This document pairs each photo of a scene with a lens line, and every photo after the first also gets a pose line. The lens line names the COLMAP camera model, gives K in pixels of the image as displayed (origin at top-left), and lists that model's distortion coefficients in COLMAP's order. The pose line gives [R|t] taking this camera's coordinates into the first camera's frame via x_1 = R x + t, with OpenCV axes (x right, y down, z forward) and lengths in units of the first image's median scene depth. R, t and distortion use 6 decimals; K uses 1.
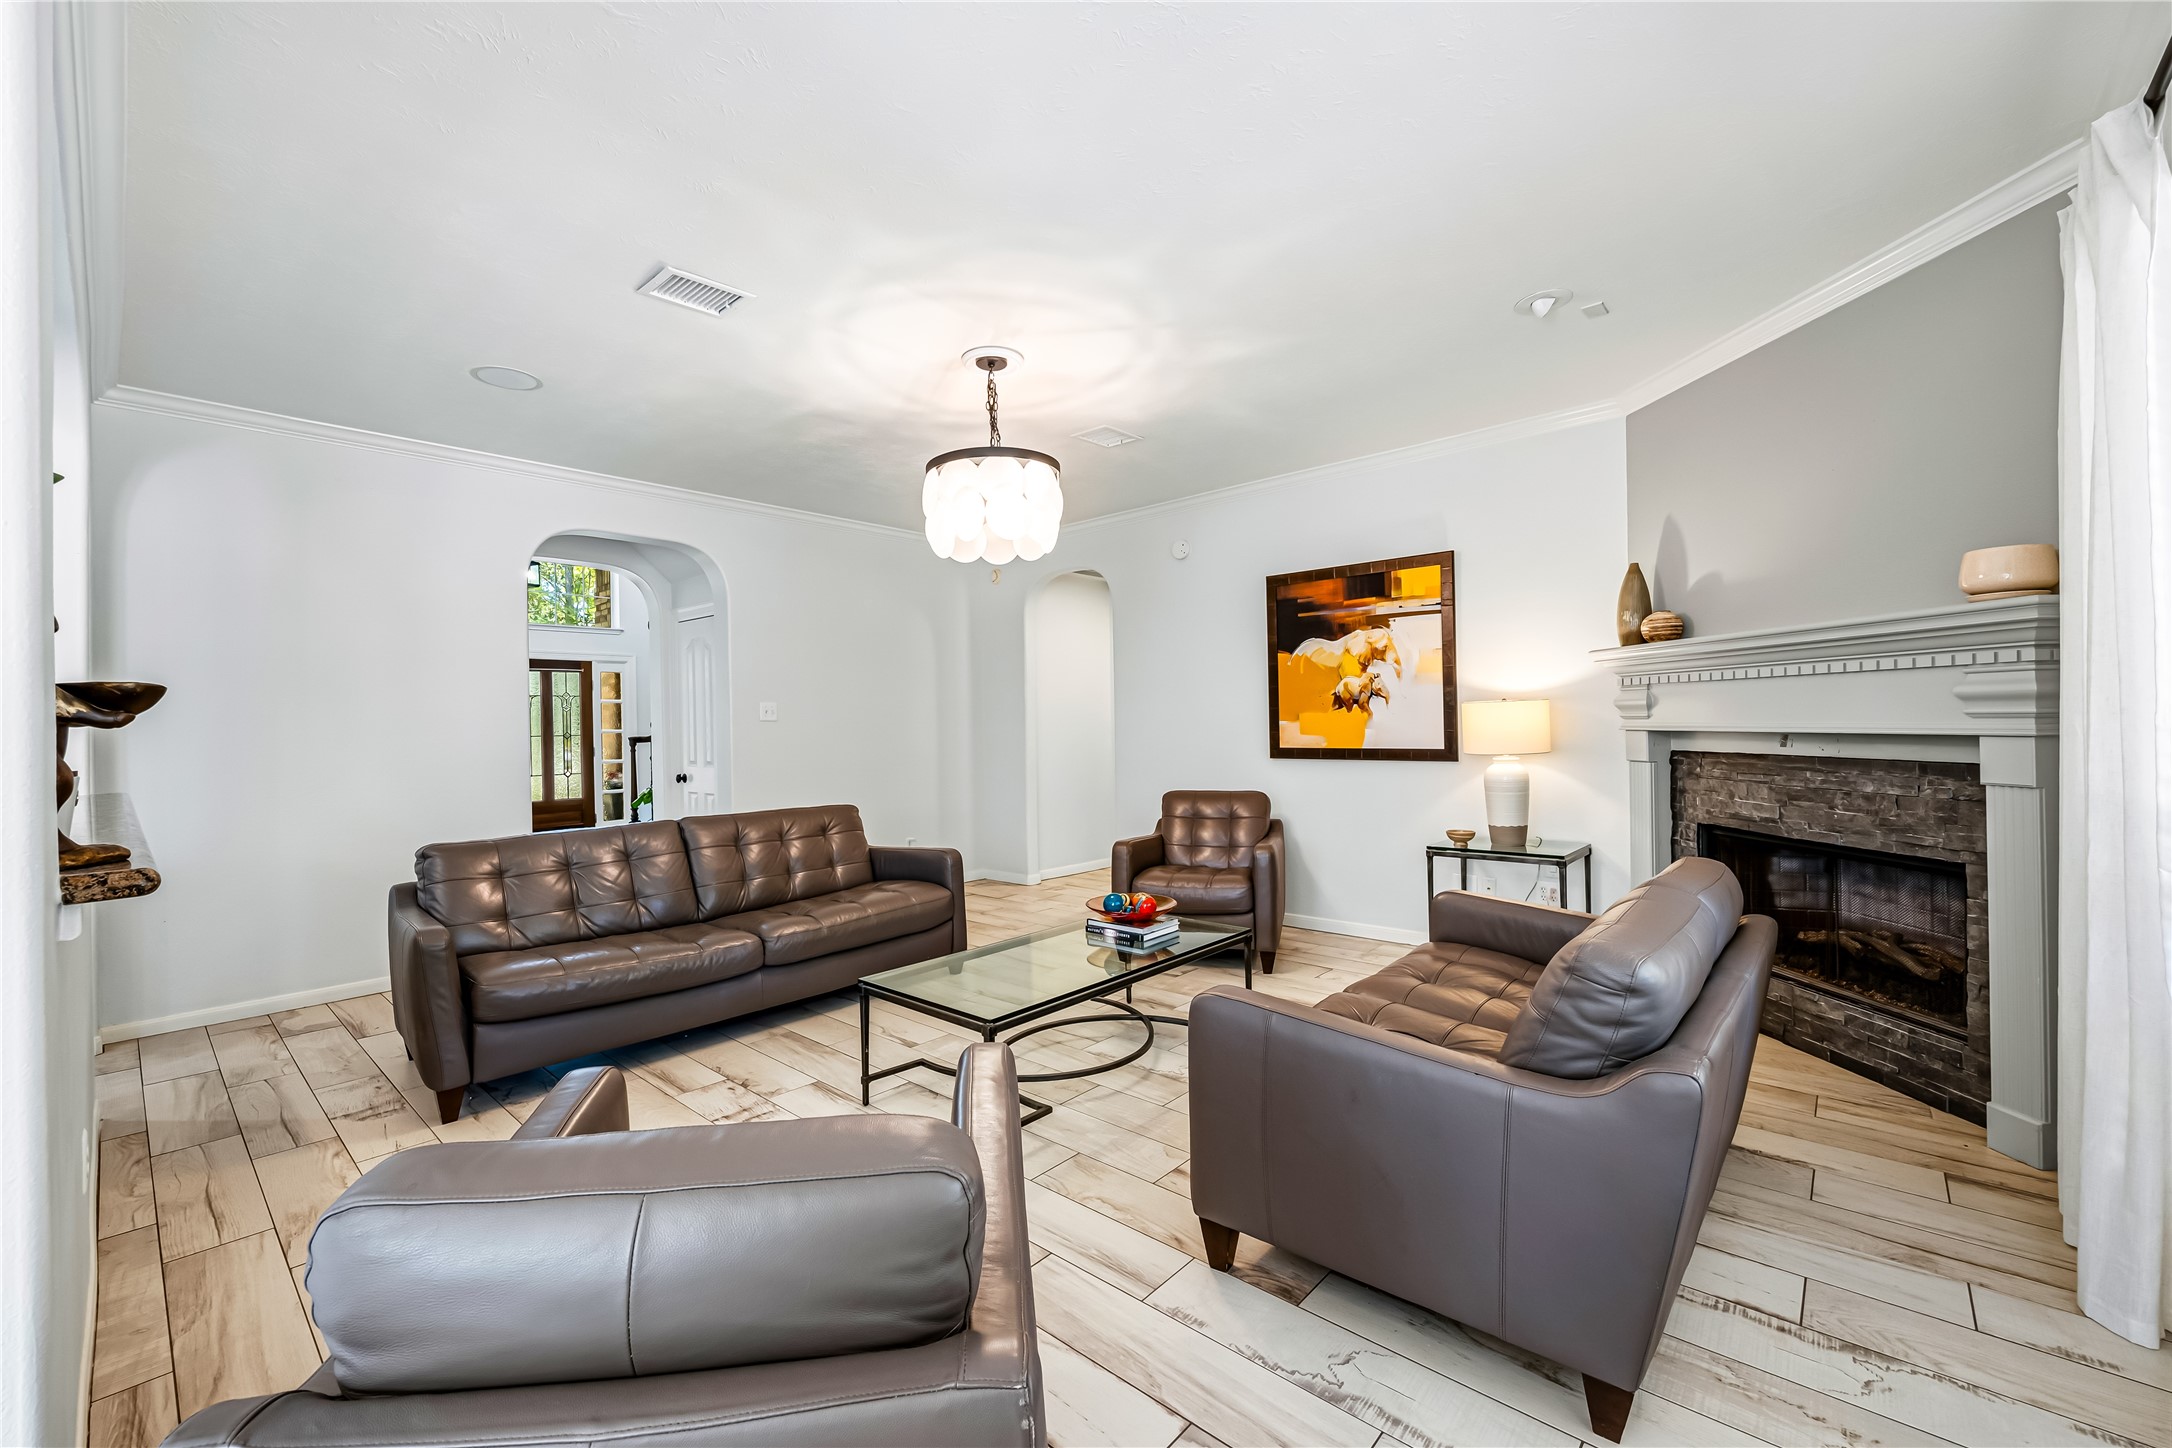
lens RADIAL K [[884.6, 0, 1074.5], [0, 884.6, 727.8], [0, 0, 1]] dist [-0.004874, 0.000277]
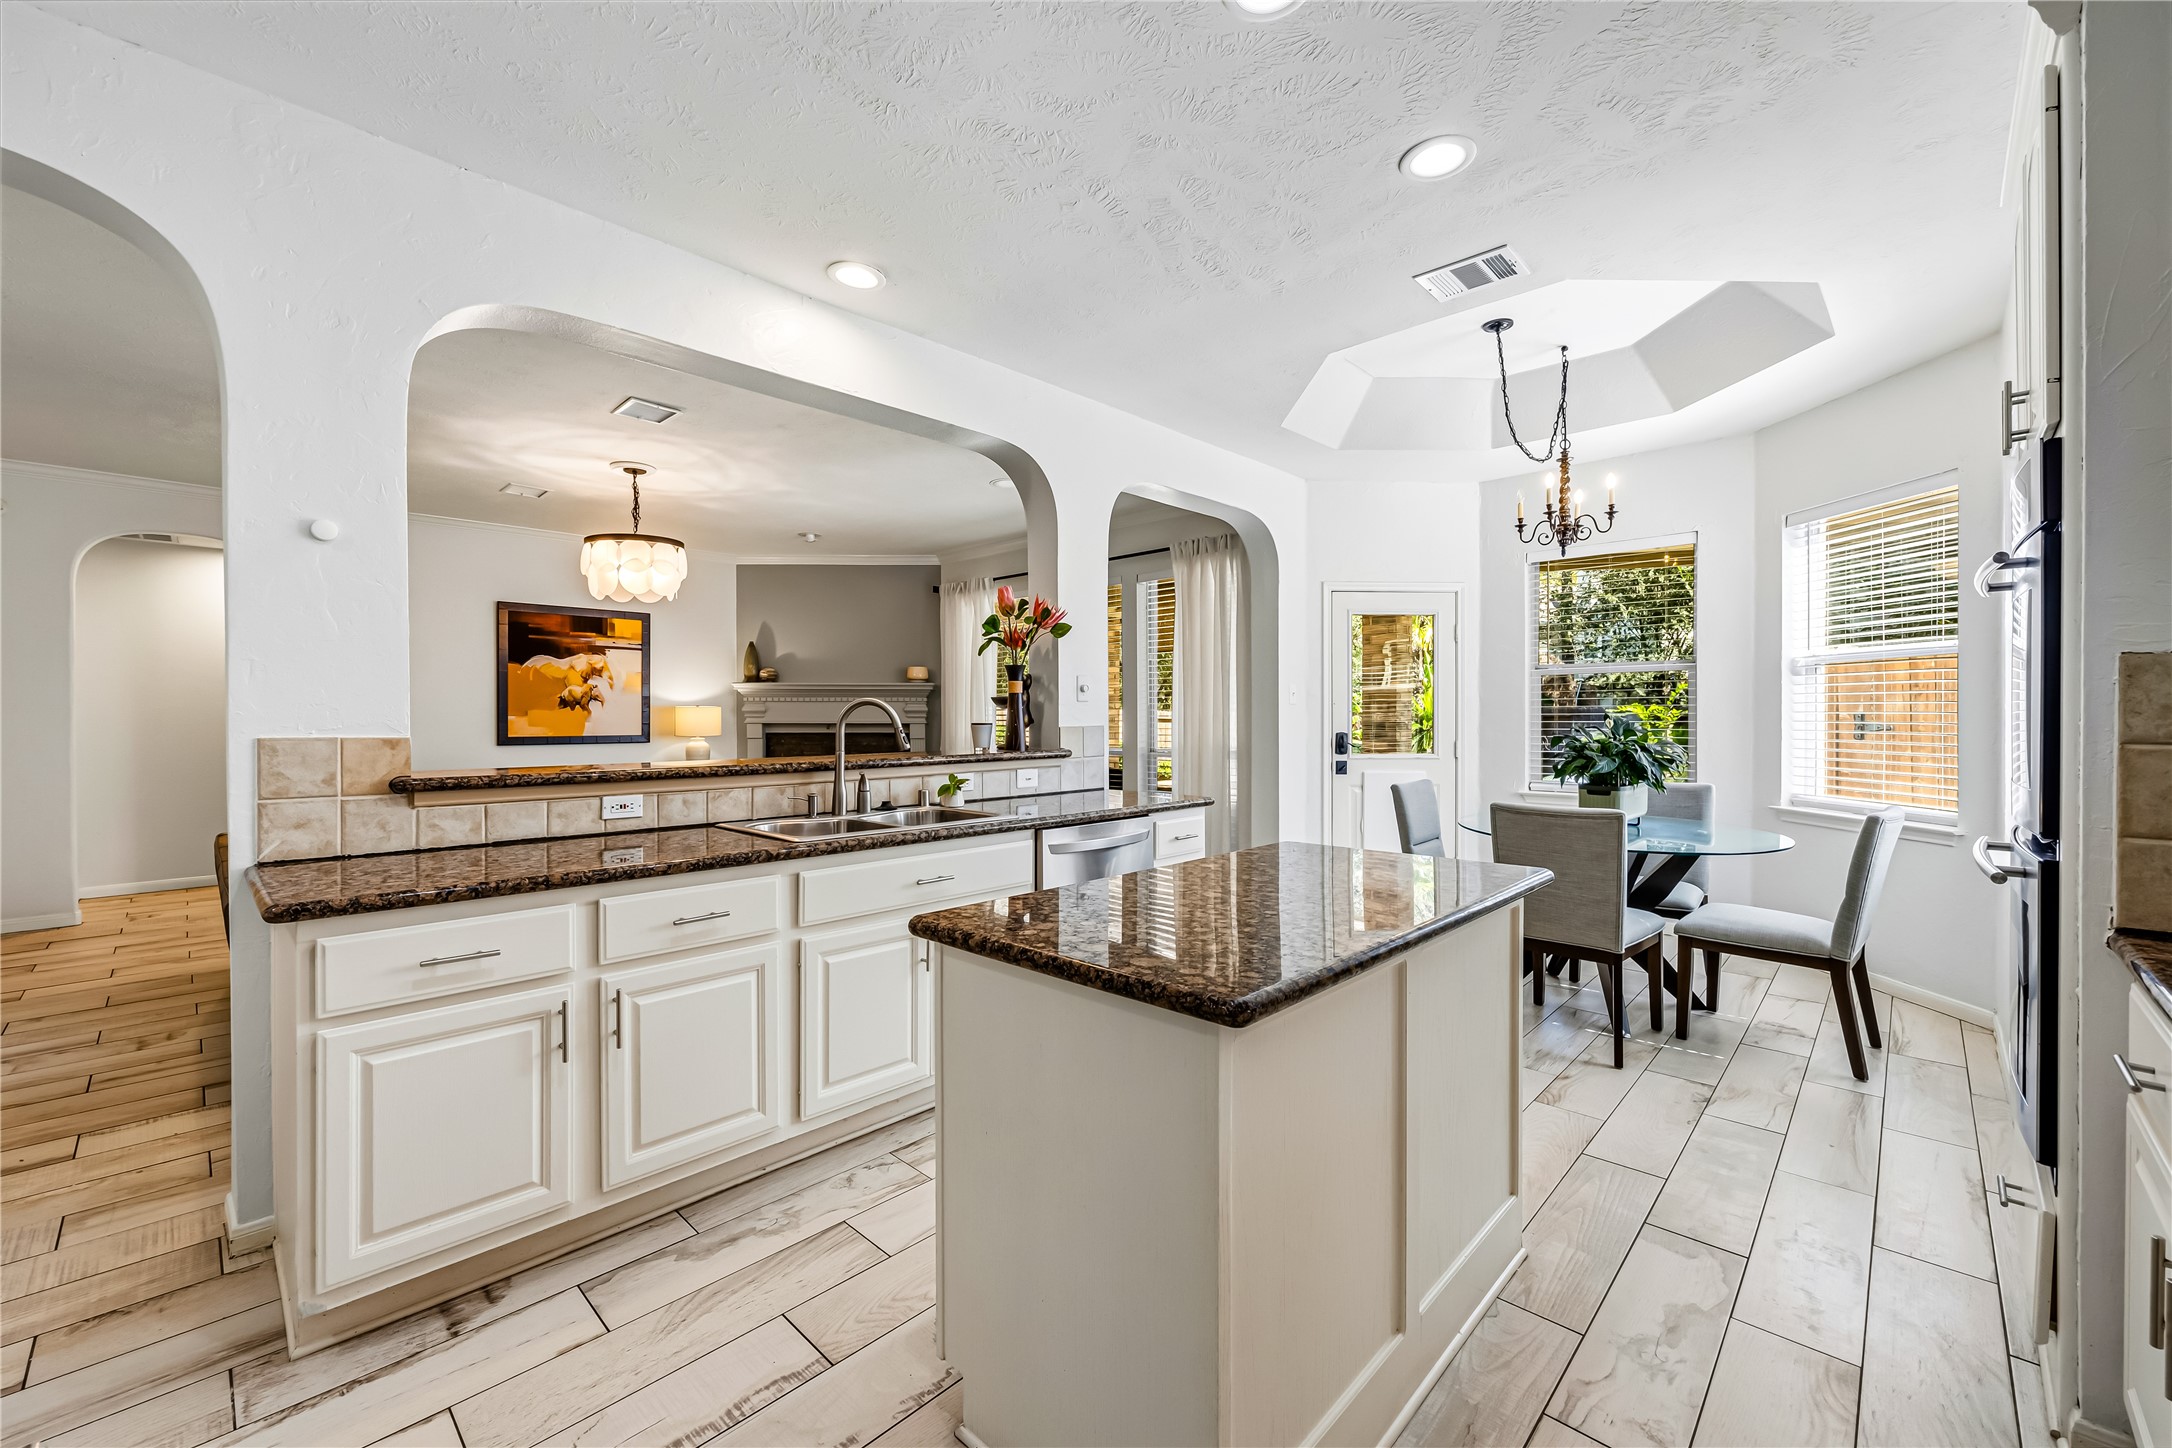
lens RADIAL K [[884.6, 0, 1063.7], [0, 884.6, 719.4], [0, 0, 1]] dist [-0.004874, 0.000277]
pose [[0.038909, 0.013726, 0.999148, -1.116539], [0.004124, 0.999895, -0.013897, 0.020026], [-0.999234, 0.004661, 0.038849, 0.164076]]
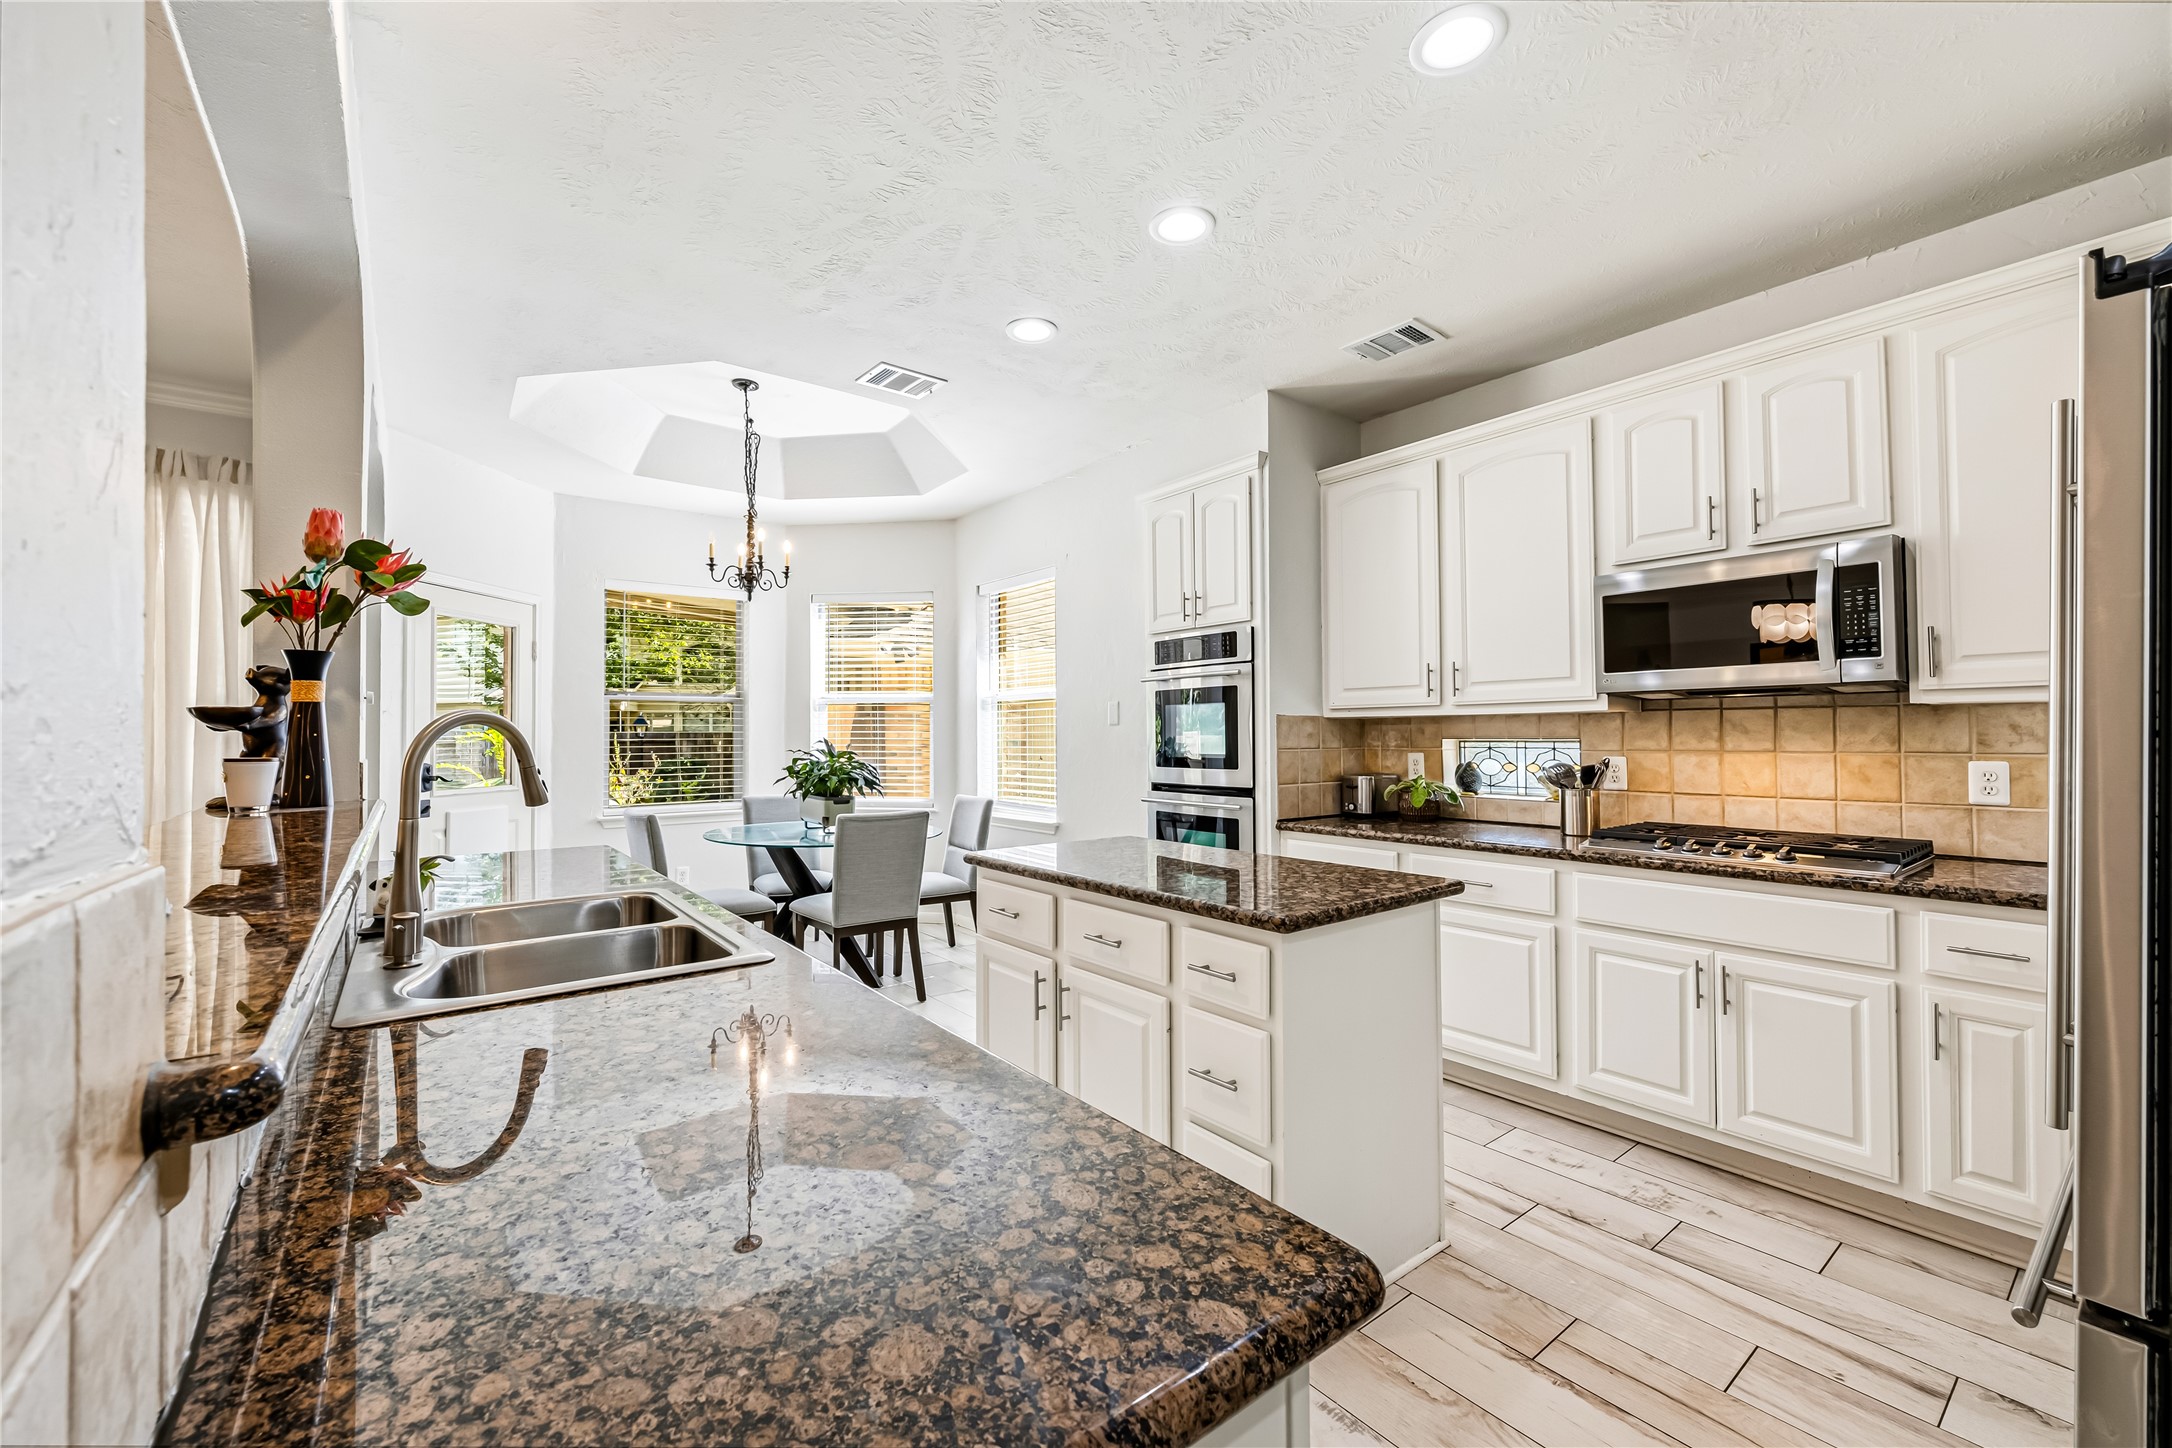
lens RADIAL K [[884.6, 0, 1085.8], [0, 884.6, 723.9], [0, 0, 1]] dist [-0.004874, 0.000277]
pose [[-0.985963, 0.024415, 0.165171, -0.767917], [0.022107, 0.999631, -0.015799, 0.011729], [-0.165496, -0.011925, -0.986138, 0.617391]]
